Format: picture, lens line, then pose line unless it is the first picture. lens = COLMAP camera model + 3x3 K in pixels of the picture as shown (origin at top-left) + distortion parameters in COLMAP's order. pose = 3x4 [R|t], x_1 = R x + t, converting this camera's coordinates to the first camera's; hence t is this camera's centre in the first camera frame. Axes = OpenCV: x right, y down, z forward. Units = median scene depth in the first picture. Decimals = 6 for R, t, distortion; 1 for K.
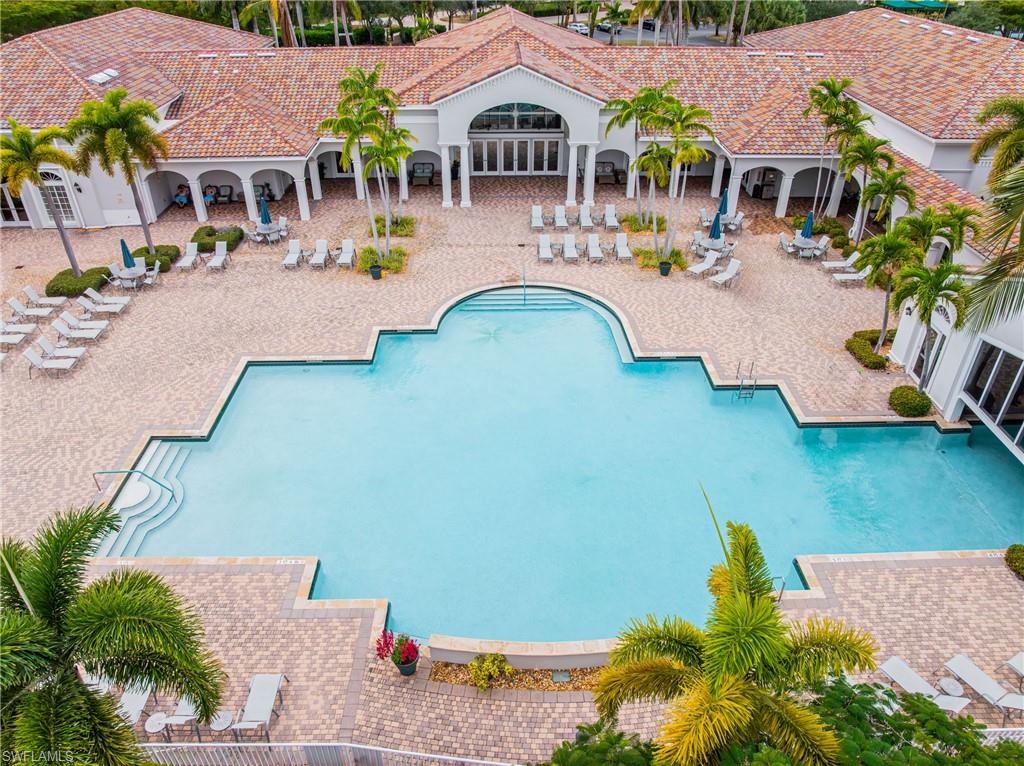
lens RADIAL K [[715.1, 0, 511.2], [0, 715.1, 385.1], [0, 0, 1]] dist [-0.045650, -0.003785]
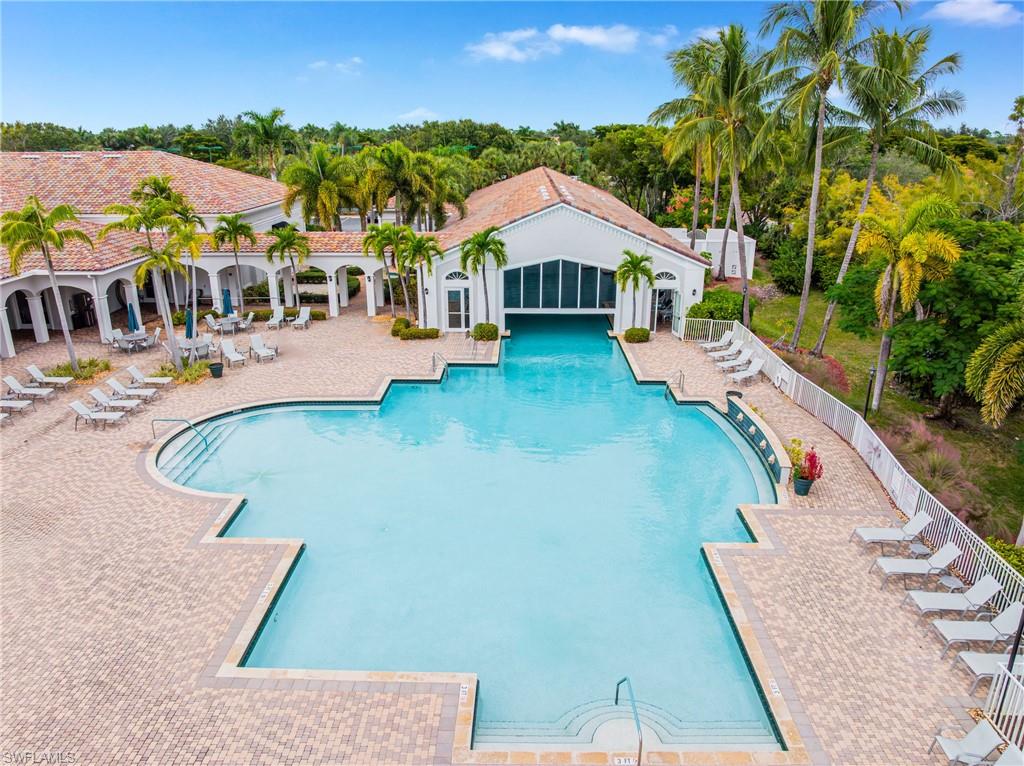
lens RADIAL K [[715.1, 0, 512.3], [0, 715.1, 380.5], [0, 0, 1]] dist [-0.045650, -0.003785]
pose [[0.029932, -0.324734, 0.945332, -0.648537], [0.542333, 0.799717, 0.257541, -0.185346], [-0.839630, 0.504976, 0.200051, 0.521248]]
